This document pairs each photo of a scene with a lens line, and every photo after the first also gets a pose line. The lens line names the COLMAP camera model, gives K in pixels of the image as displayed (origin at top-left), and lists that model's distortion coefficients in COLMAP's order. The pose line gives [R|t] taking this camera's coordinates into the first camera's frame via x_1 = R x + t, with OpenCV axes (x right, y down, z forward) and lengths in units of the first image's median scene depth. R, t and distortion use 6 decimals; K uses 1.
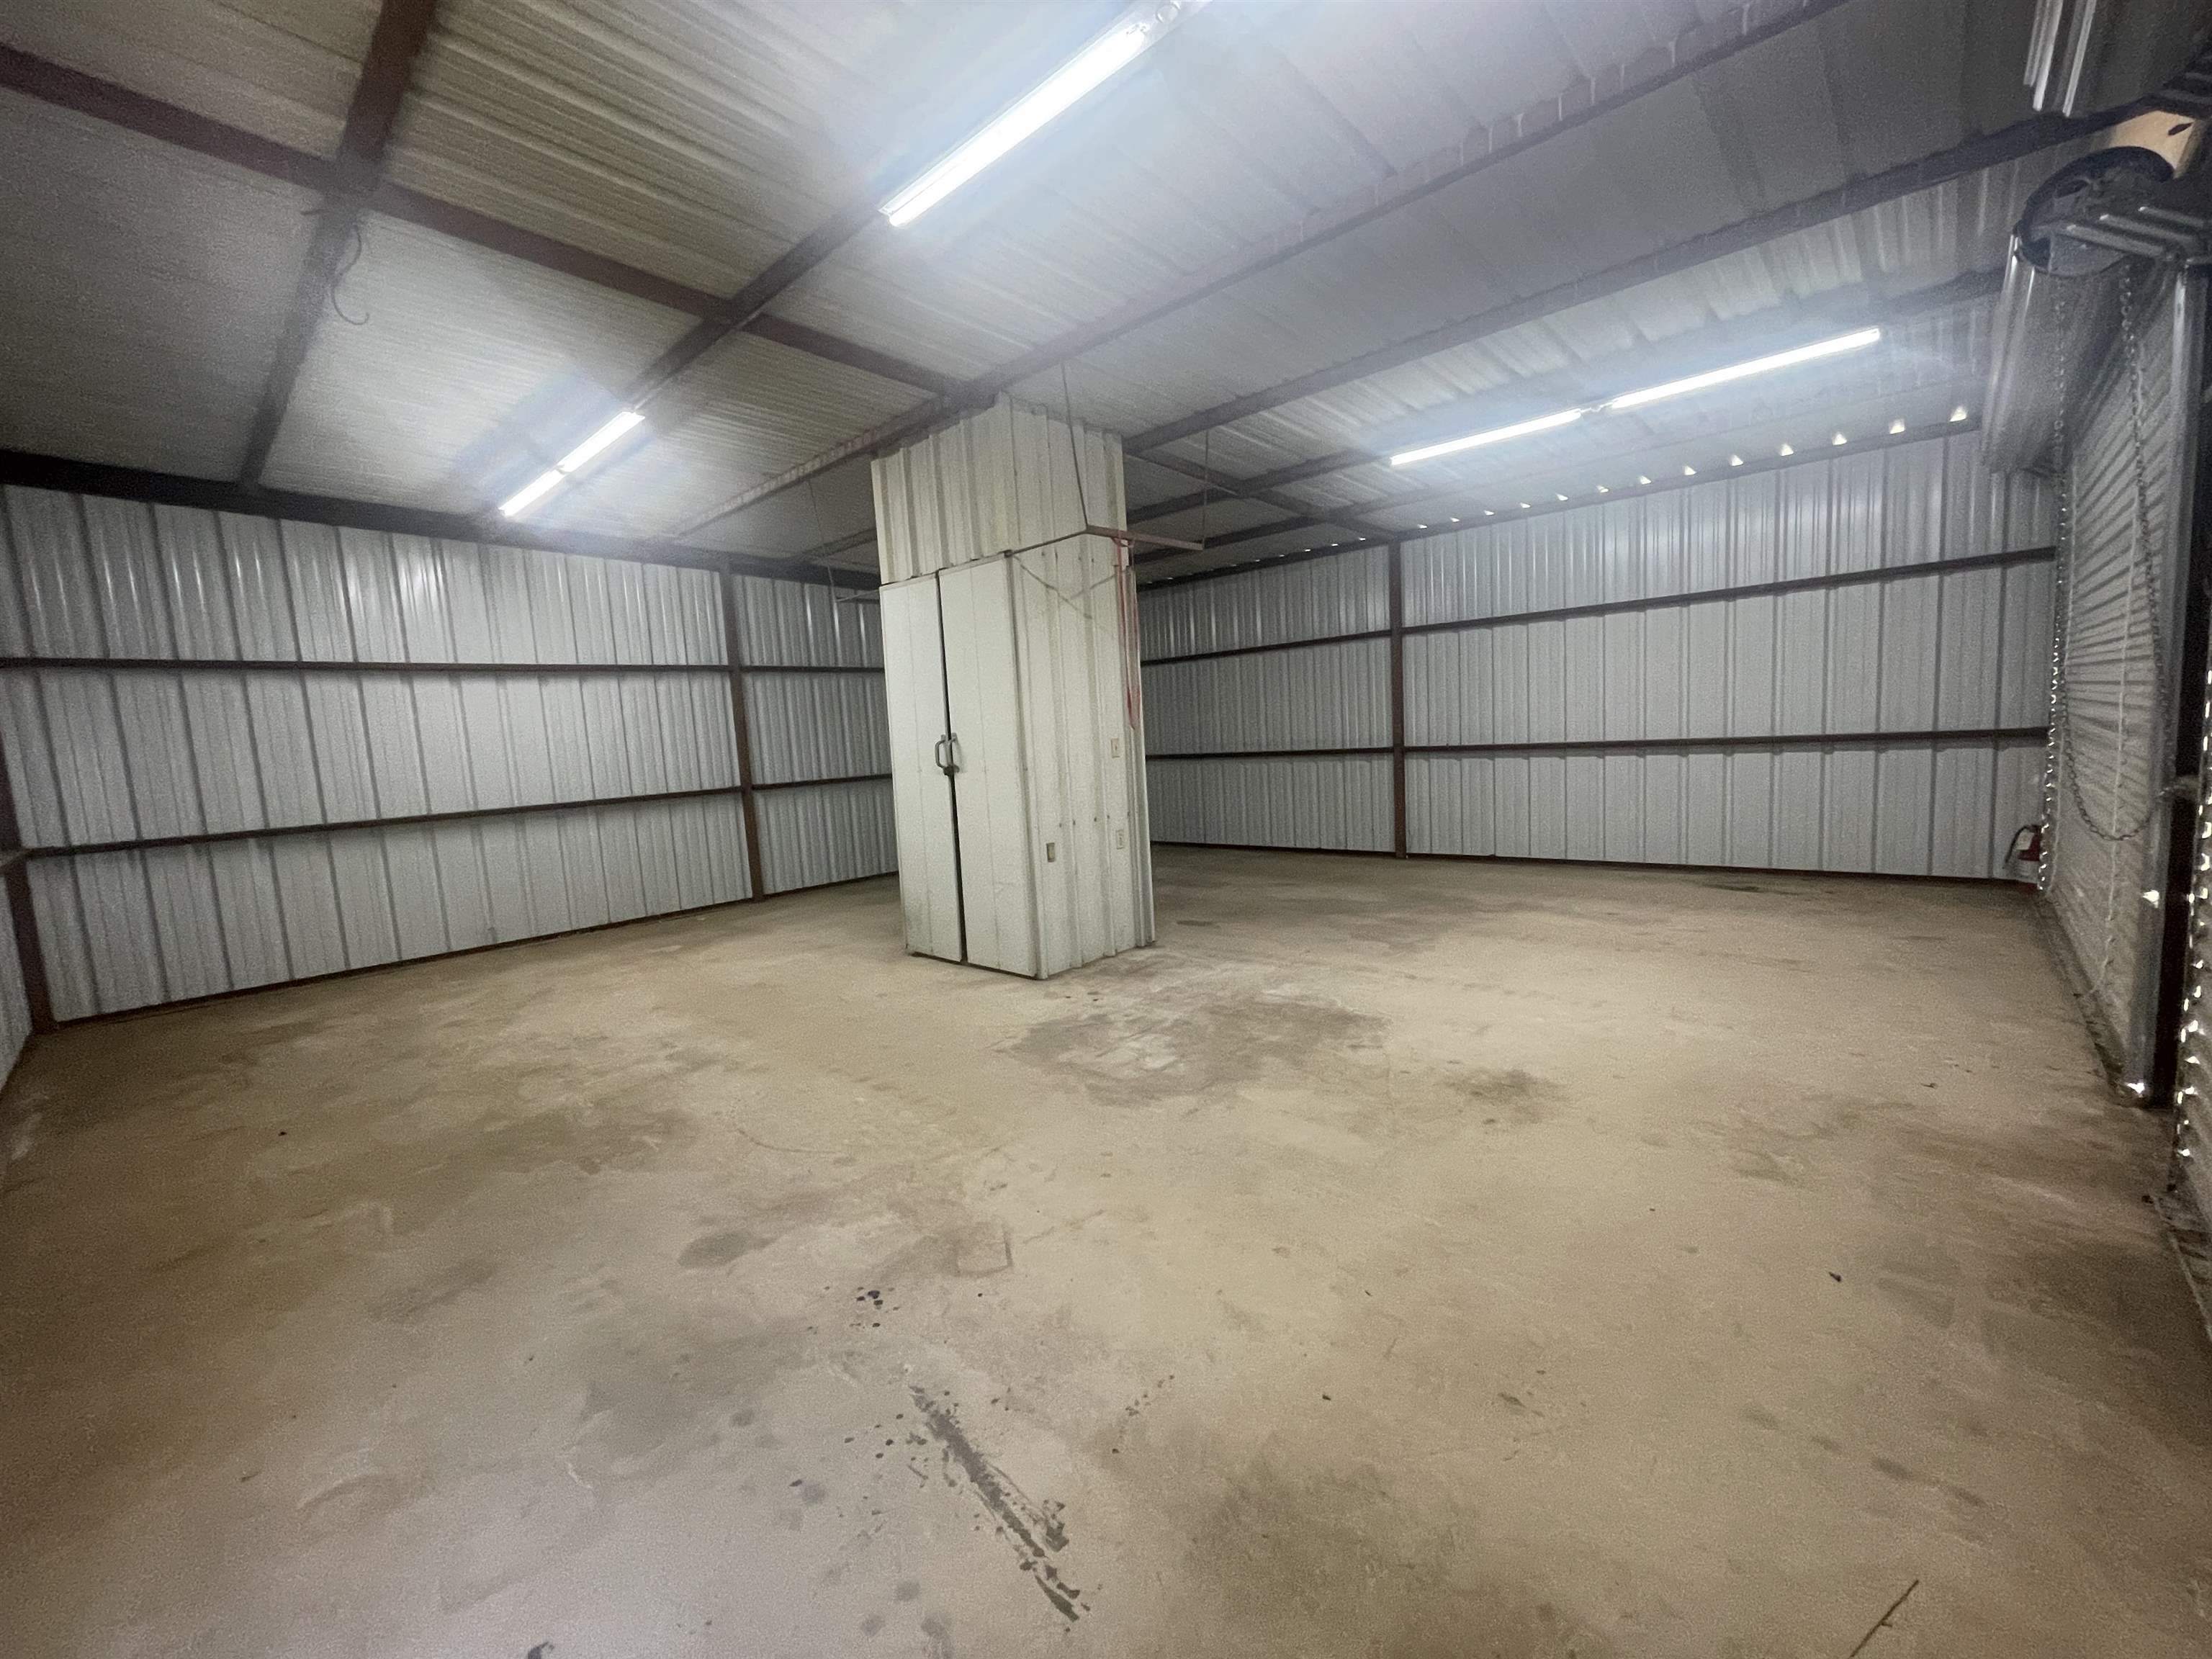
lens RADIAL K [[888.6, 0, 1106.0], [0, 888.6, 829.5], [0, 0, 1]] dist [-0.012717, -0.000242]
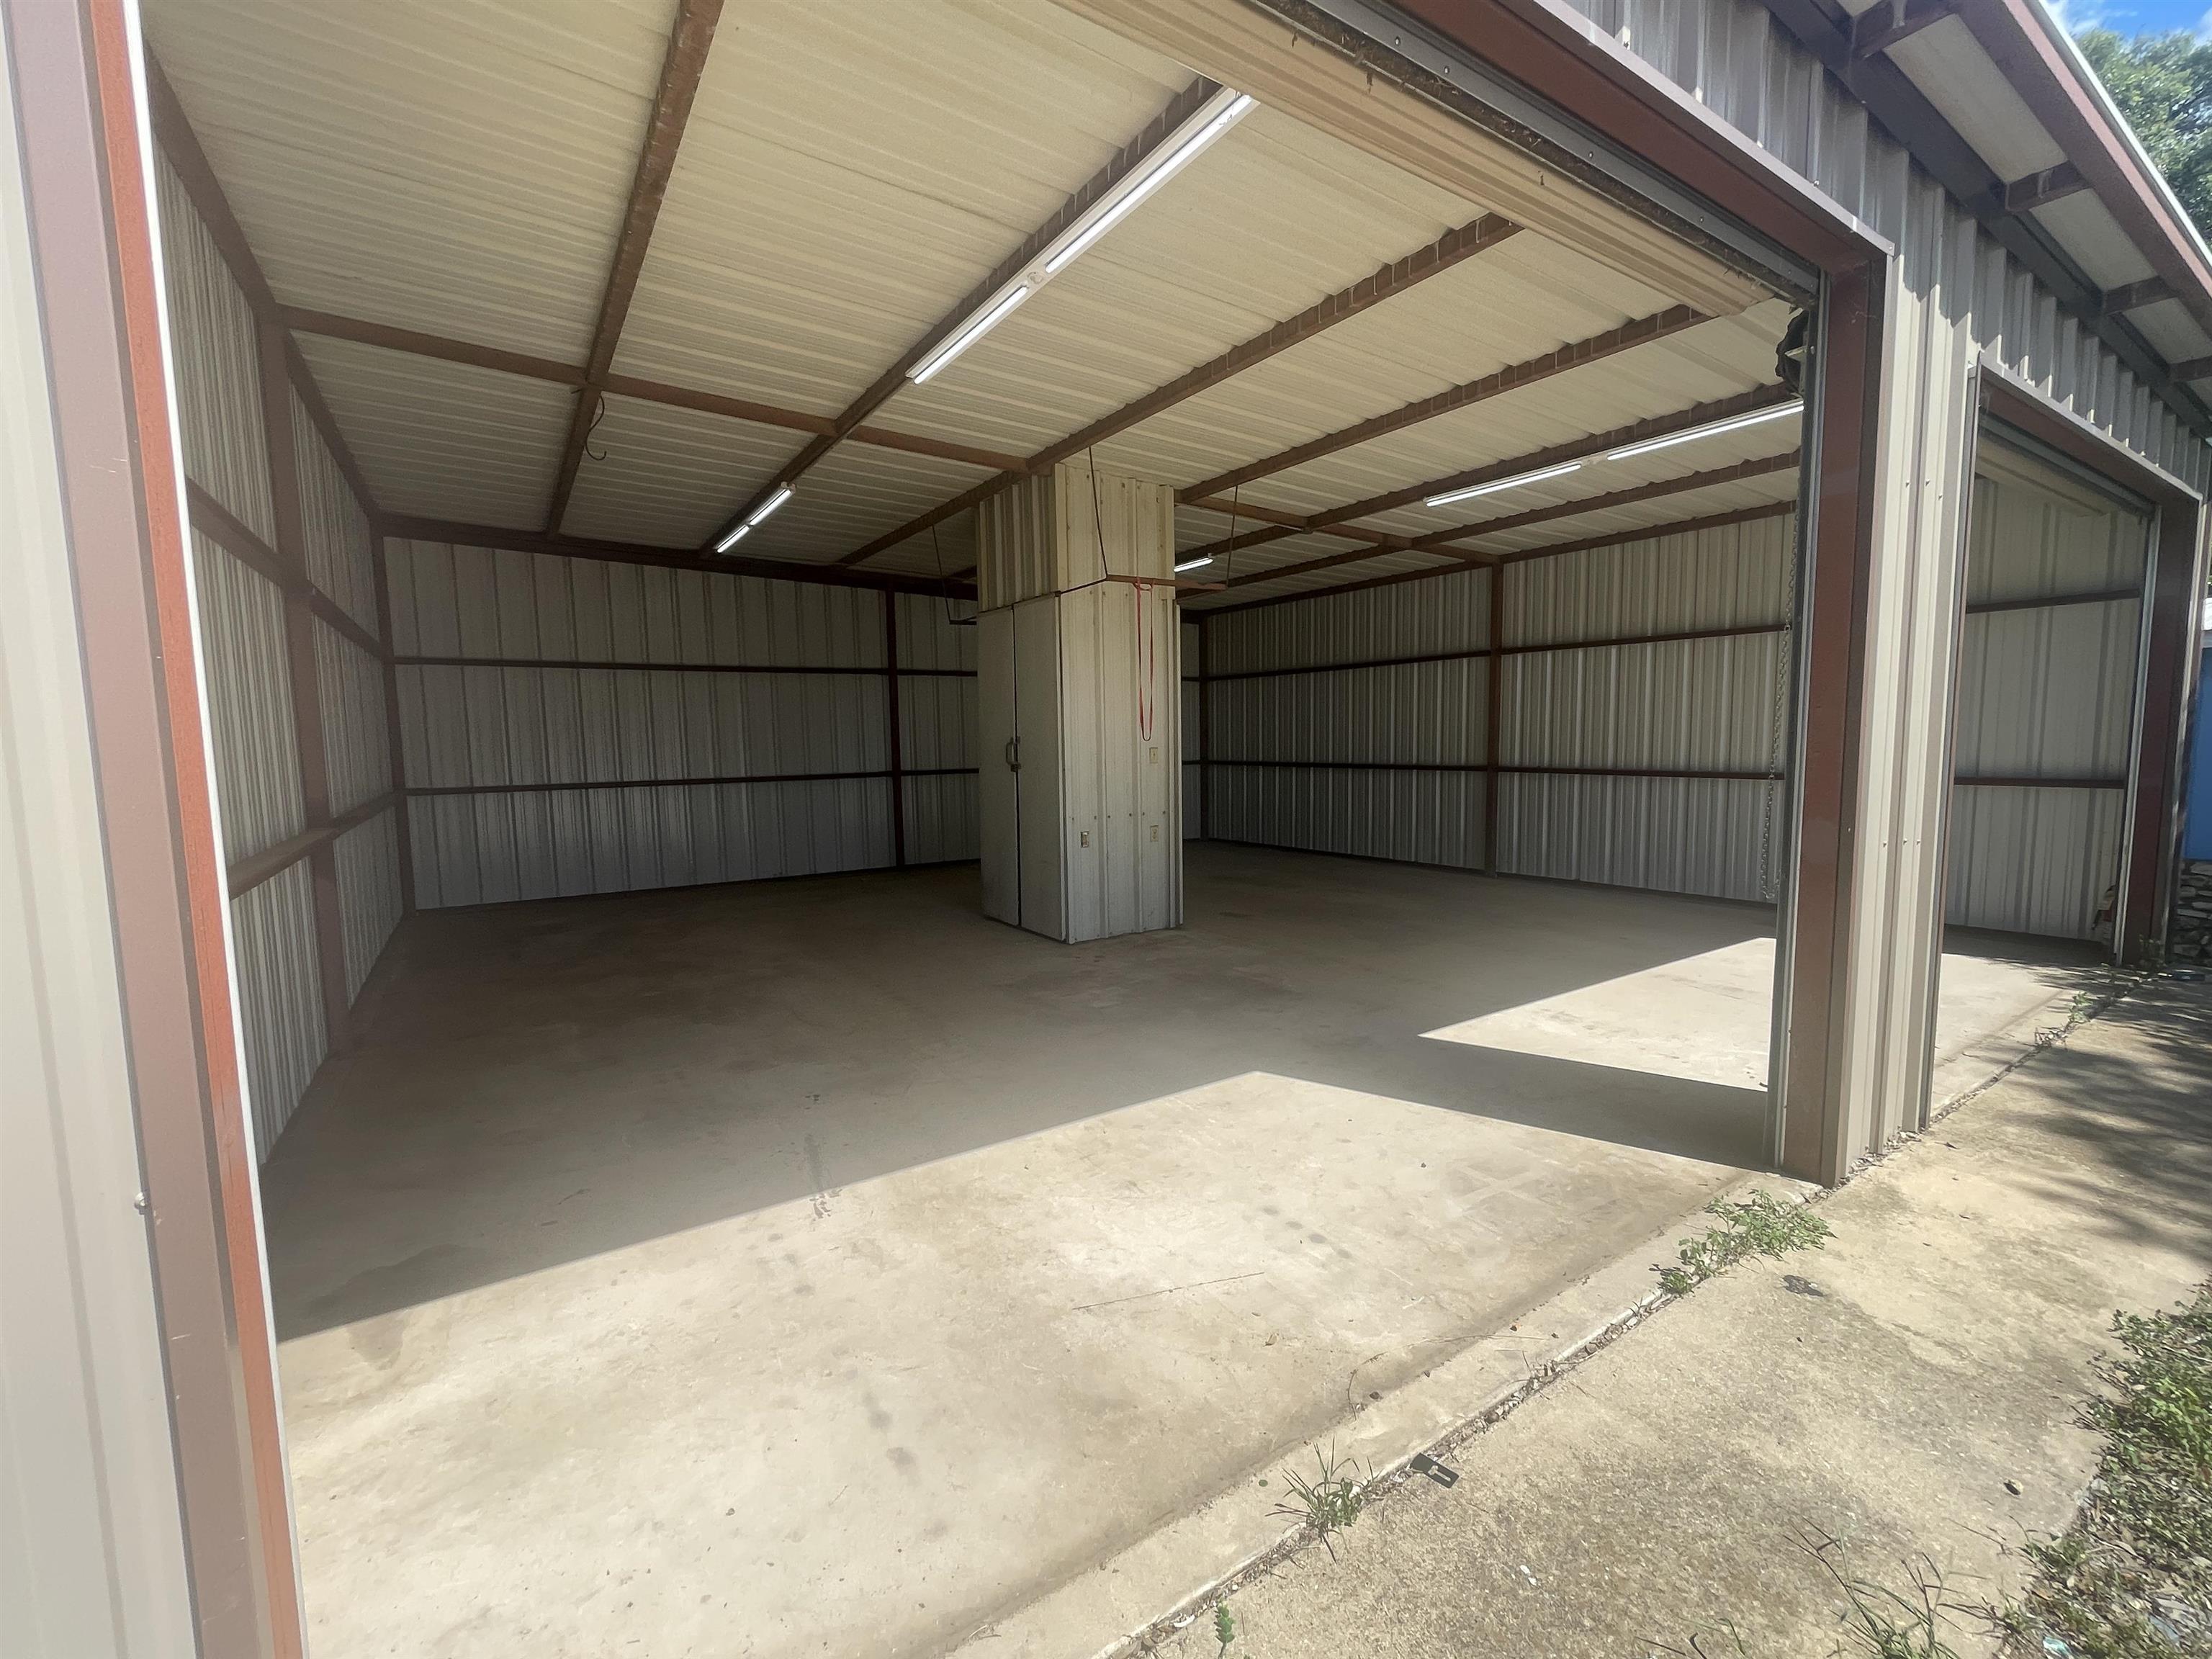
lens RADIAL K [[932.1, 0, 1106.0], [0, 932.1, 829.5], [0, 0, 1]] dist [0.001292, 0.000048]
pose [[0.969399, 0.061524, -0.237656, 0.249009], [-0.061925, 0.998064, 0.005786, 0.002502], [0.237552, 0.009108, 0.971332, -0.206164]]
